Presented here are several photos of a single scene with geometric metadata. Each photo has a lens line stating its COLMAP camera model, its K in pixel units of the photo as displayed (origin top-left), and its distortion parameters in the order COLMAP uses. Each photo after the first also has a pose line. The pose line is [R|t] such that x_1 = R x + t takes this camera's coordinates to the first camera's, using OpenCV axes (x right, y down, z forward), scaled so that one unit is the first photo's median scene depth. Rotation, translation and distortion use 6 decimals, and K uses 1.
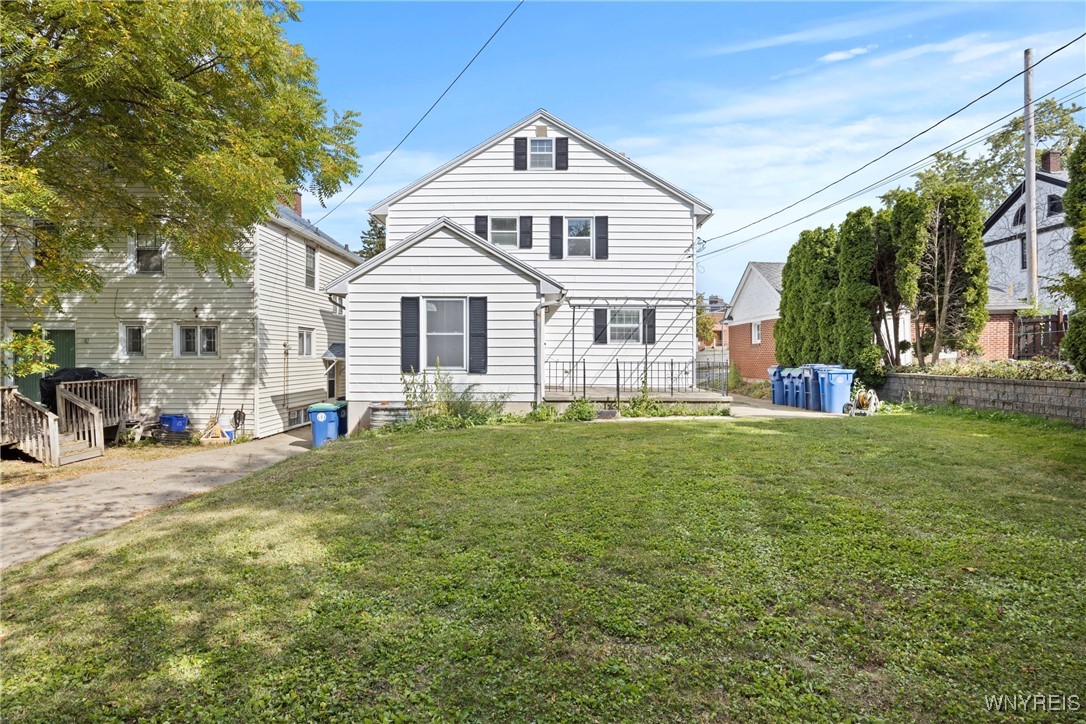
lens RADIAL K [[549.3, 0, 546.8], [0, 549.3, 357.8], [0, 0, 1]] dist [-0.005551, -0.000597]
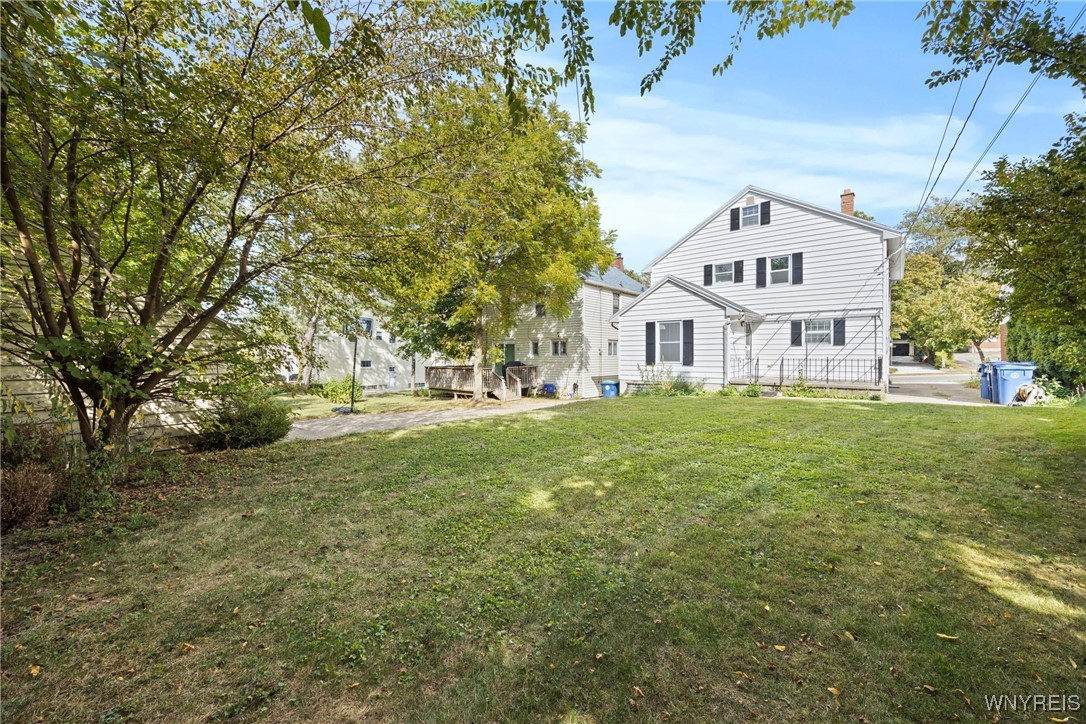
lens RADIAL K [[454.1, 0, 543.0], [0, 454.1, 362.0], [0, 0, 1]] dist [-0.003214, -0.000363]
pose [[0.761982, 0.006690, -0.647564, 0.400944], [0.000846, 0.999935, 0.011326, 0.001254], [0.647598, -0.009178, 0.761927, -0.314105]]
